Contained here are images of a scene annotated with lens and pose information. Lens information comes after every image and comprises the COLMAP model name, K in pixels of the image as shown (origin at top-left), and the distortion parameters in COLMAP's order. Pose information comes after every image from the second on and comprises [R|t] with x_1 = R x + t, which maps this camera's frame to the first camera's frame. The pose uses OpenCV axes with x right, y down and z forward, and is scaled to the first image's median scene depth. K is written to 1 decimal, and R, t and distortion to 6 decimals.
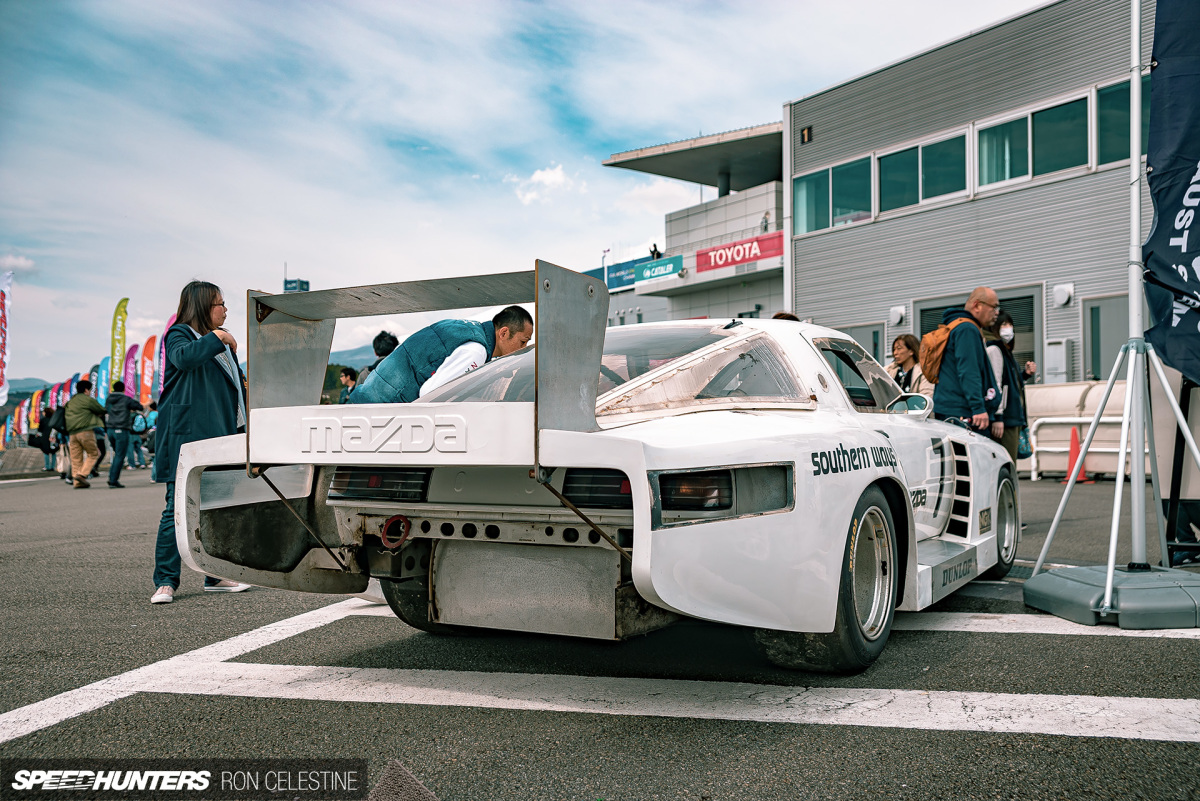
lens RADIAL K [[1204.3, 0, 600.0], [0, 1204.3, 400.5], [0, 0, 1]] dist [0.011770, 0.006323]
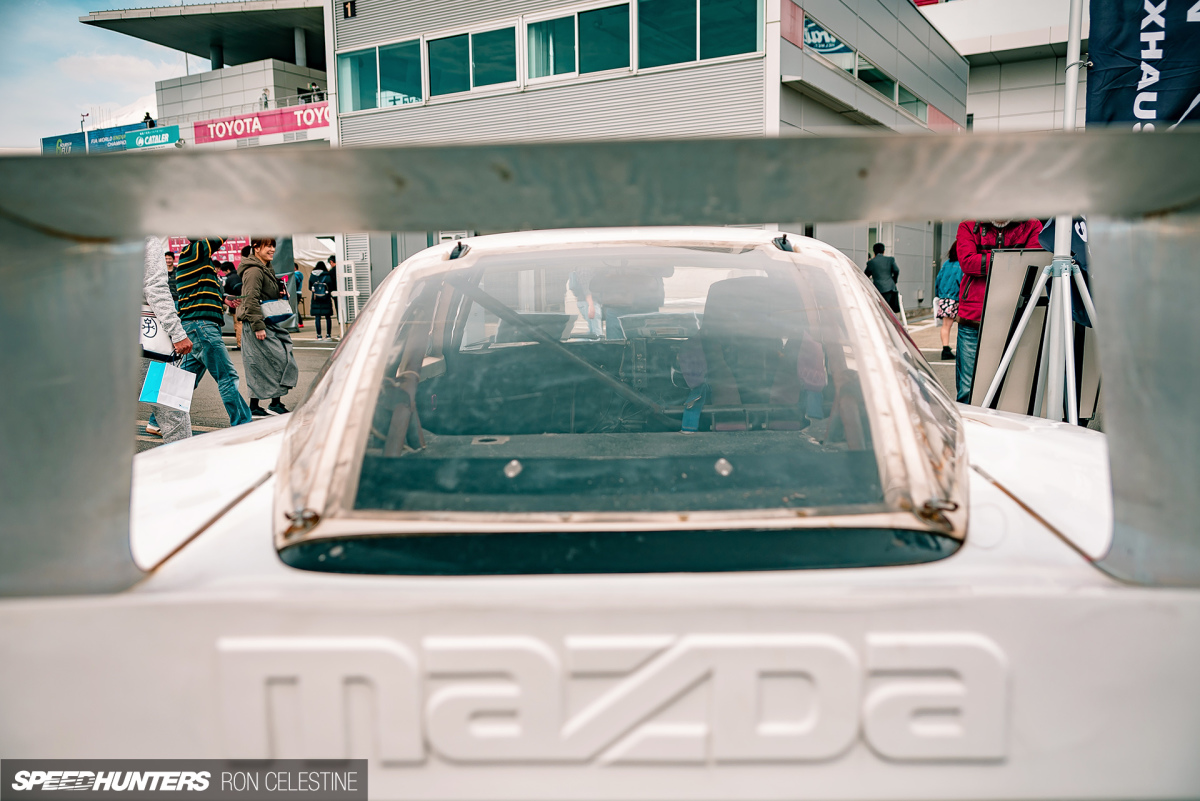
lens RADIAL K [[962.5, 0, 599.9], [0, 962.5, 417.3], [0, 0, 1]] dist [0.006447, 0.004403]
pose [[0.873364, -0.072325, 0.481668, -0.055734], [-0.005234, 0.987463, 0.157764, -0.013541], [-0.487040, -0.140307, 0.862036, 0.161852]]
